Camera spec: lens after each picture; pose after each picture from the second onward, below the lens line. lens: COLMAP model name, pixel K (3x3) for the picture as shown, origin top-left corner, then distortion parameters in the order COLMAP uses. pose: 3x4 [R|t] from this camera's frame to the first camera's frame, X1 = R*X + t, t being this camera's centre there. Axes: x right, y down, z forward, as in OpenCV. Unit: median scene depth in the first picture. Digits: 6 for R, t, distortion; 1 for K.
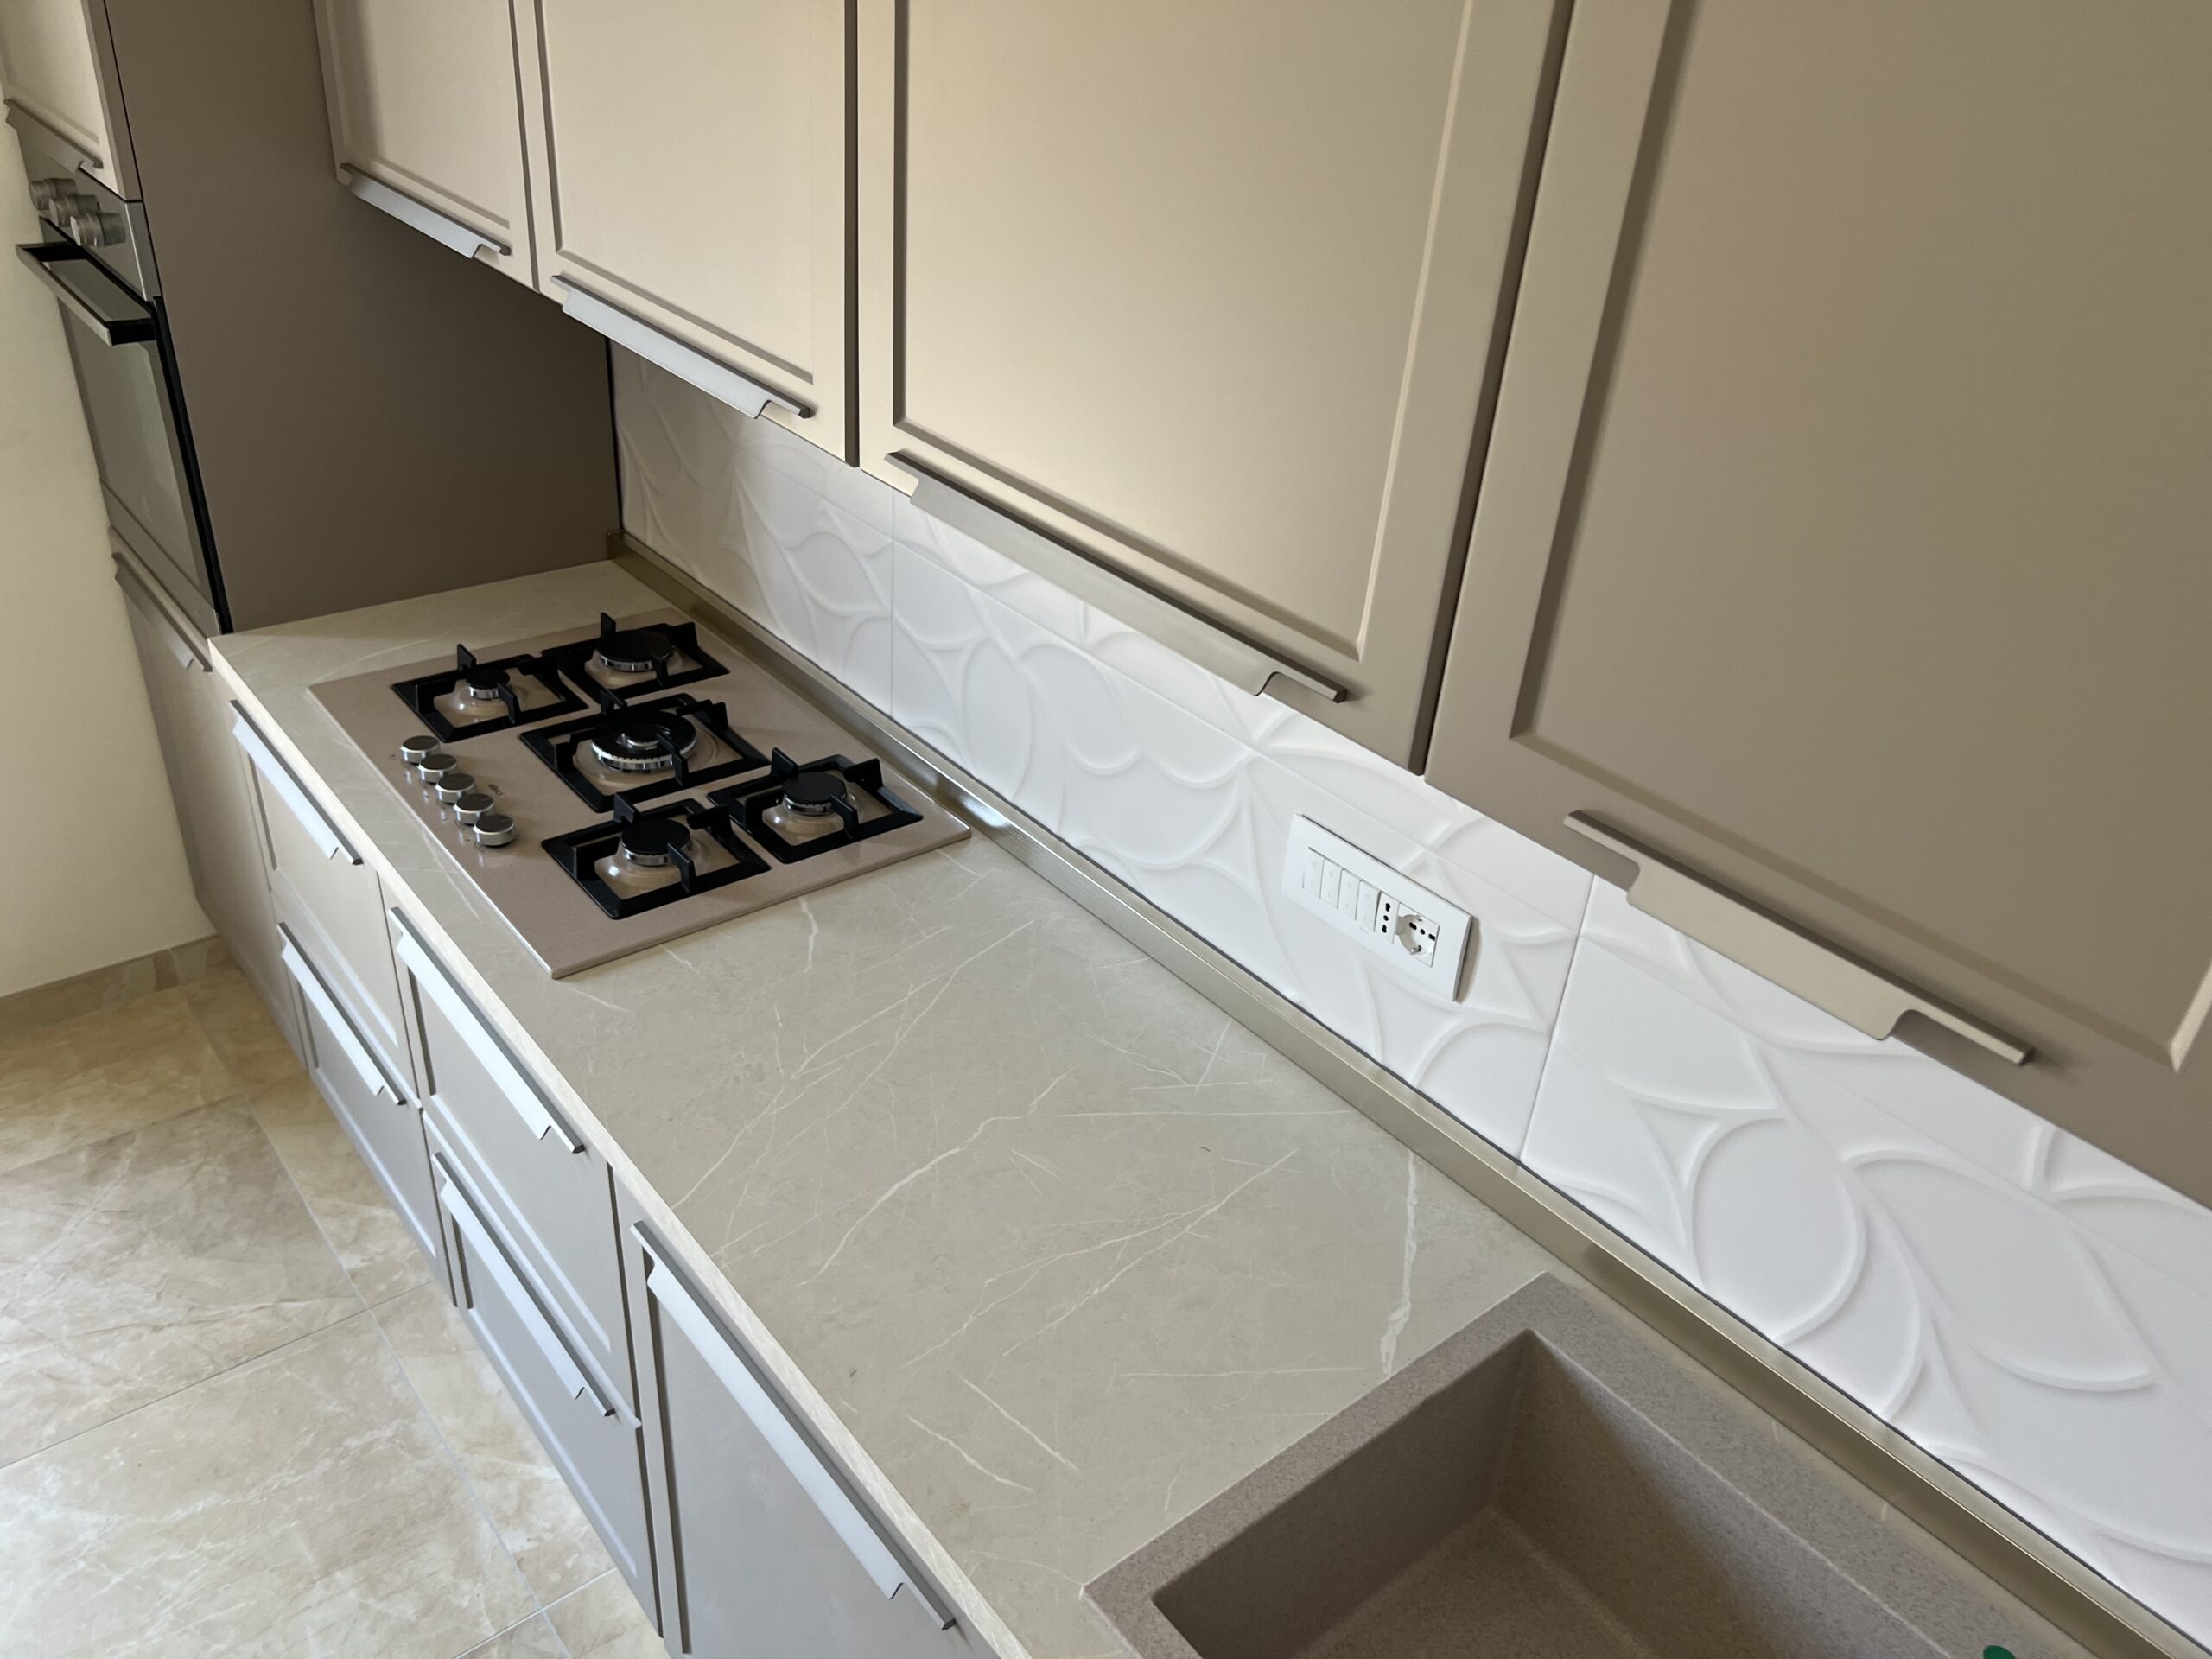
lens RADIAL K [[1675.4, 0, 1095.2], [0, 1675.4, 837.1], [0, 0, 1]] dist [0.048061, -0.056142]
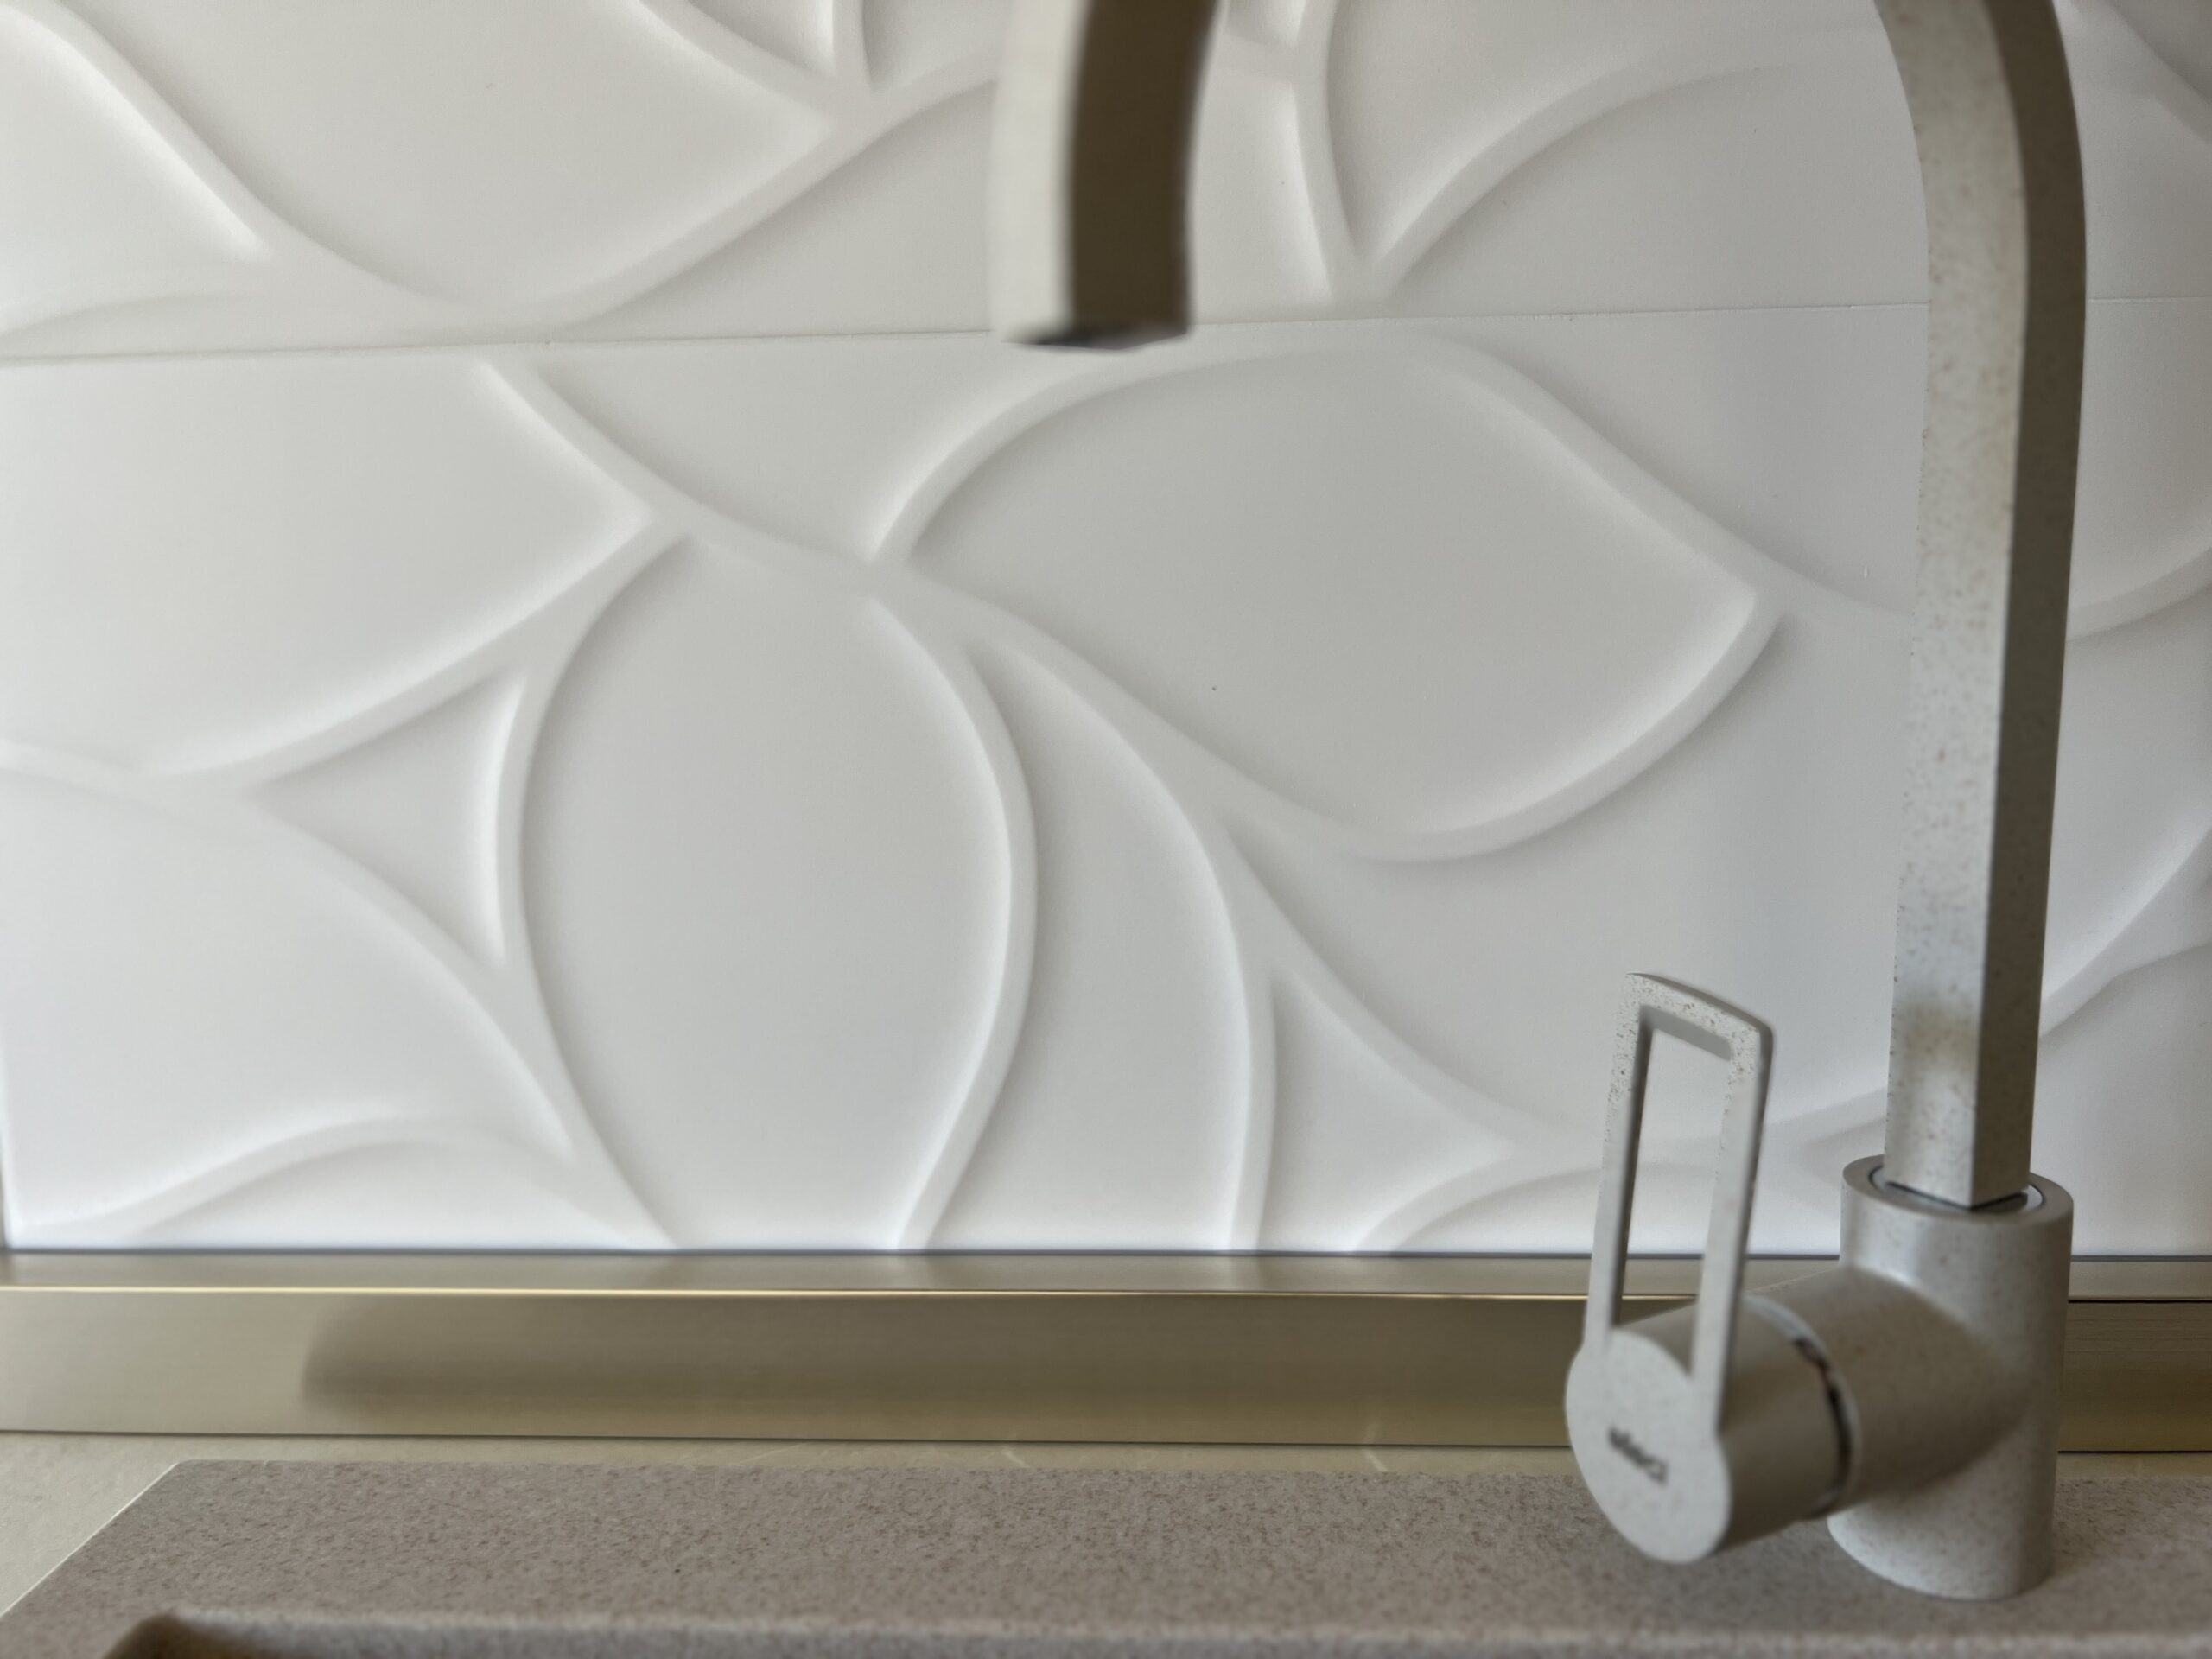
lens RADIAL K [[1675.4, 0, 1102.1], [0, 1675.4, 848.7], [0, 0, 1]] dist [0.048061, -0.056142]
pose [[0.663473, -0.176187, 0.727160, 0.129501], [0.436347, 0.880604, -0.184765, 0.206859], [-0.607787, 0.439880, 0.661136, 0.477829]]
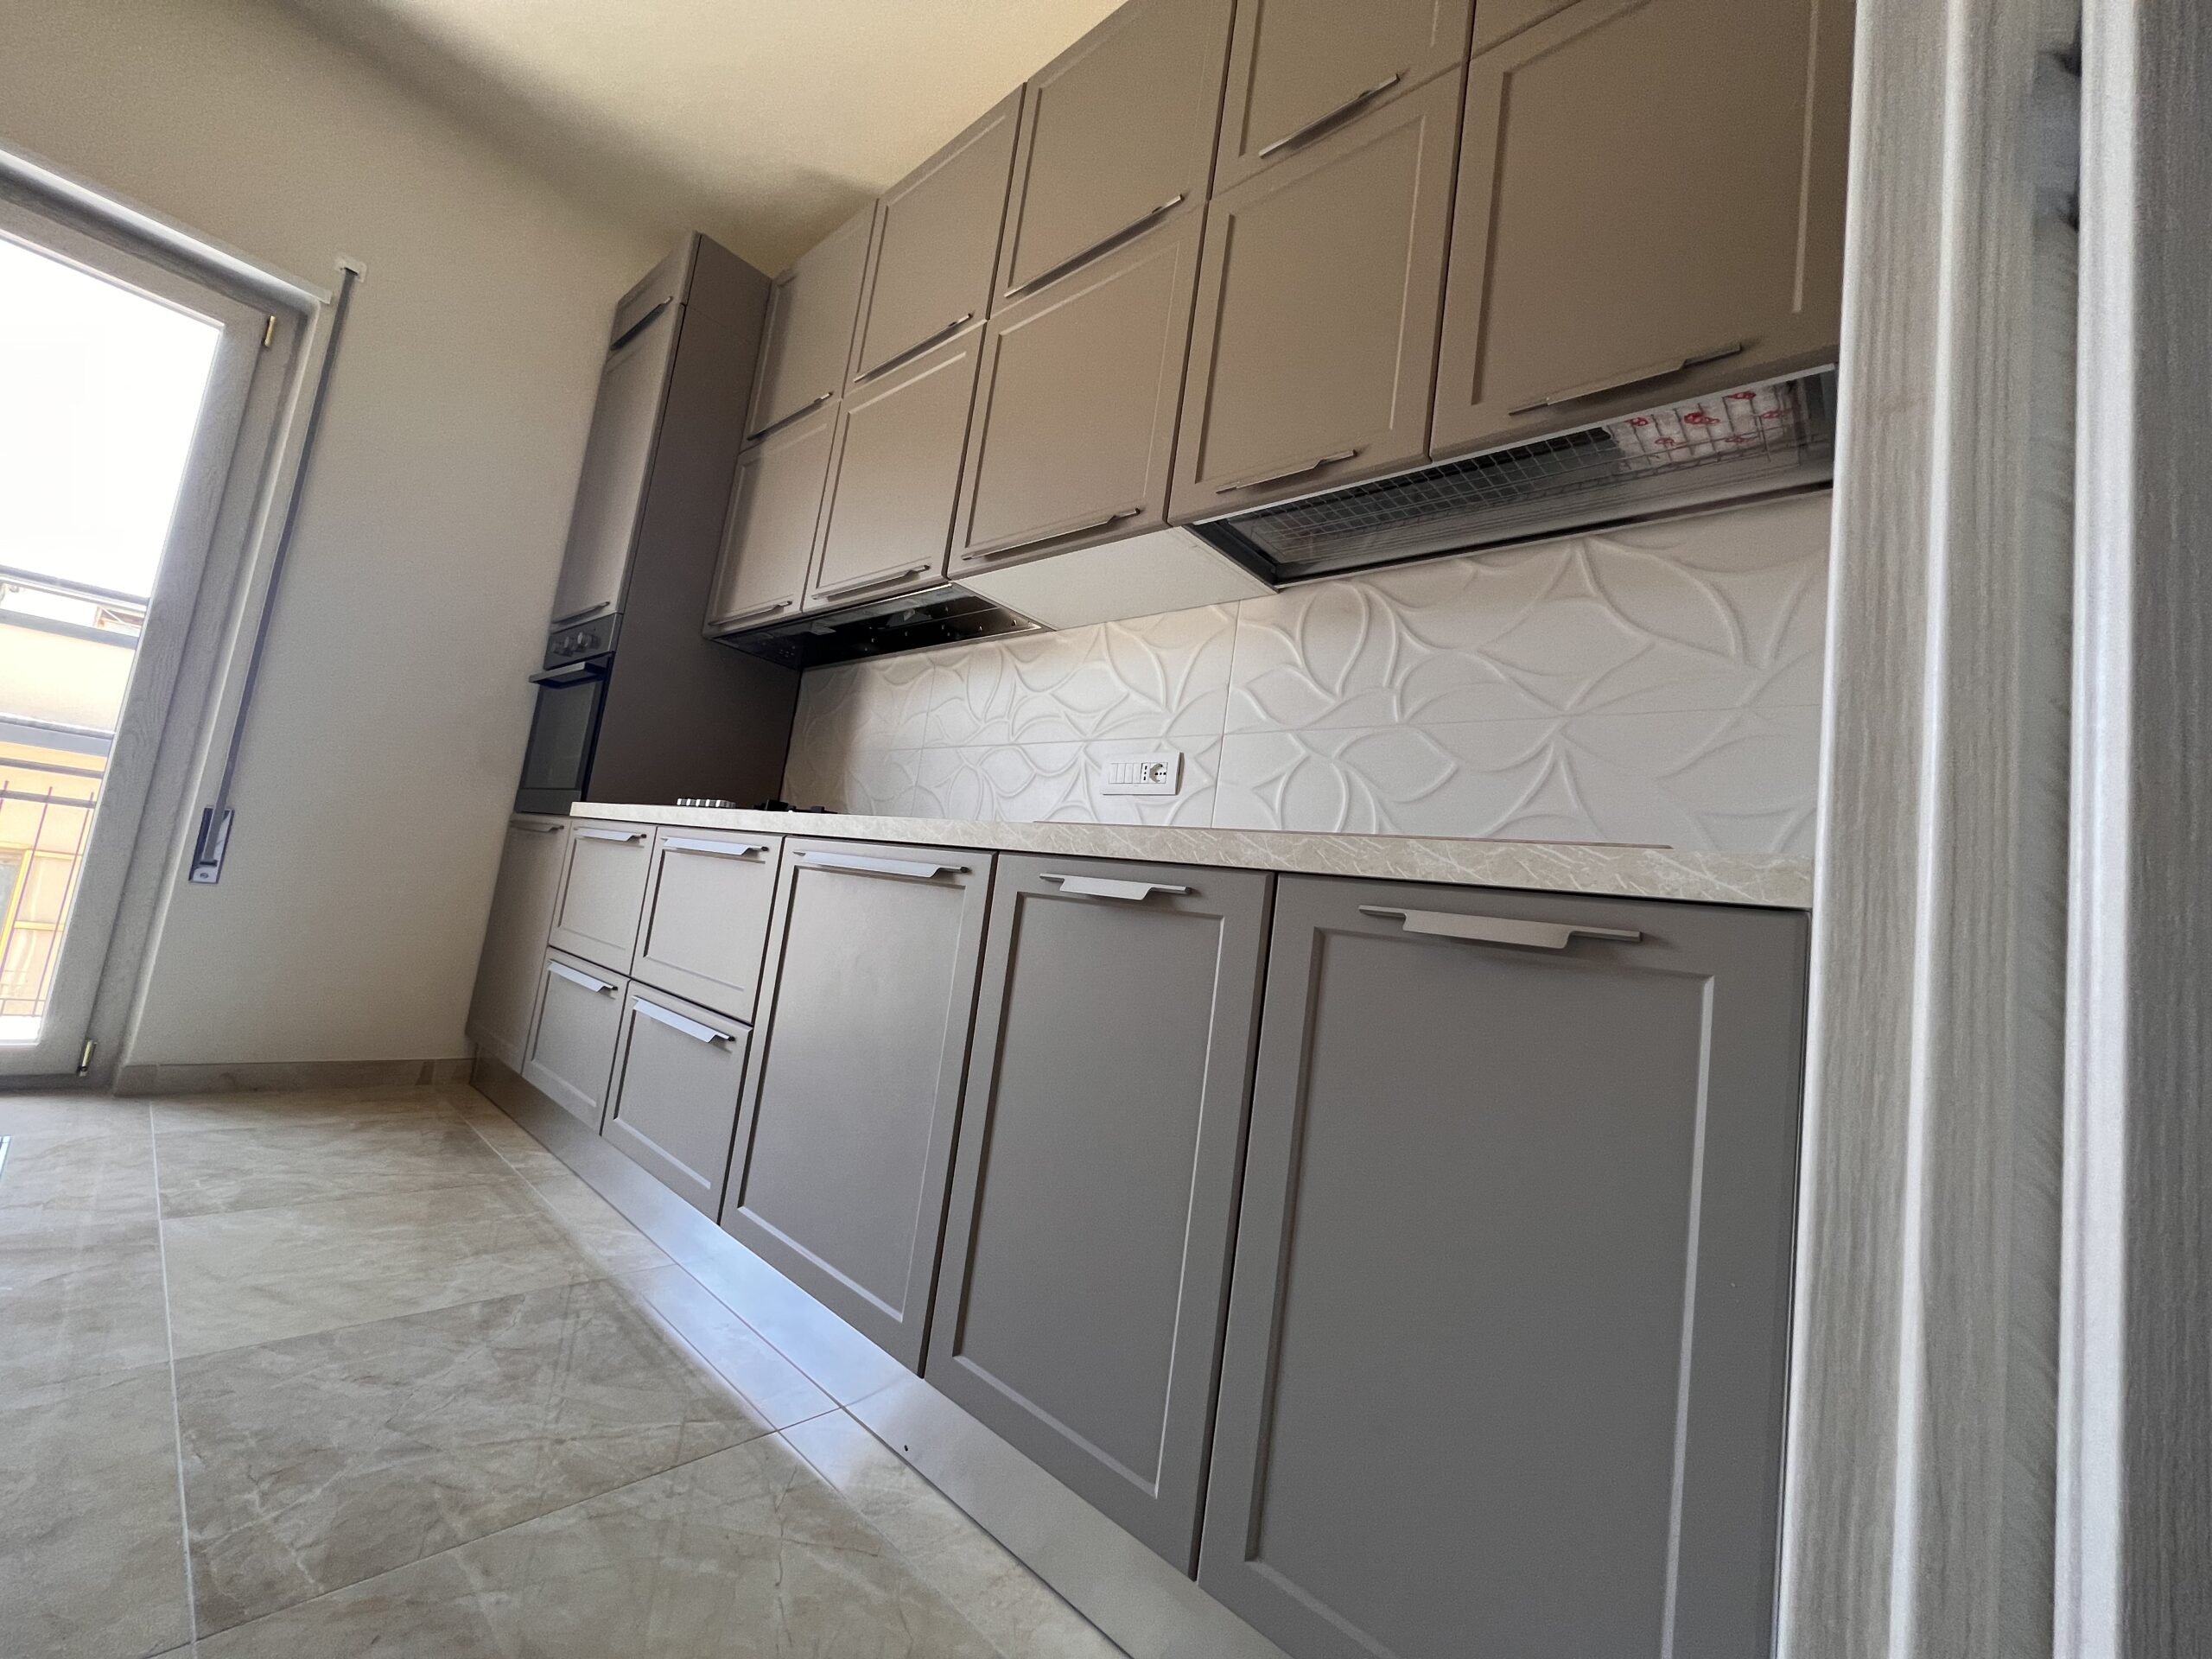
lens RADIAL K [[886.8, 0, 1099.3], [0, 886.8, 826.6], [0, 0, 1]] dist [-0.004047, 0.000998]
pose [[0.985411, 0.082730, 0.148729, -0.053545], [0.020142, 0.811069, -0.584604, 0.645289], [-0.168994, 0.579071, 0.797570, 0.044534]]
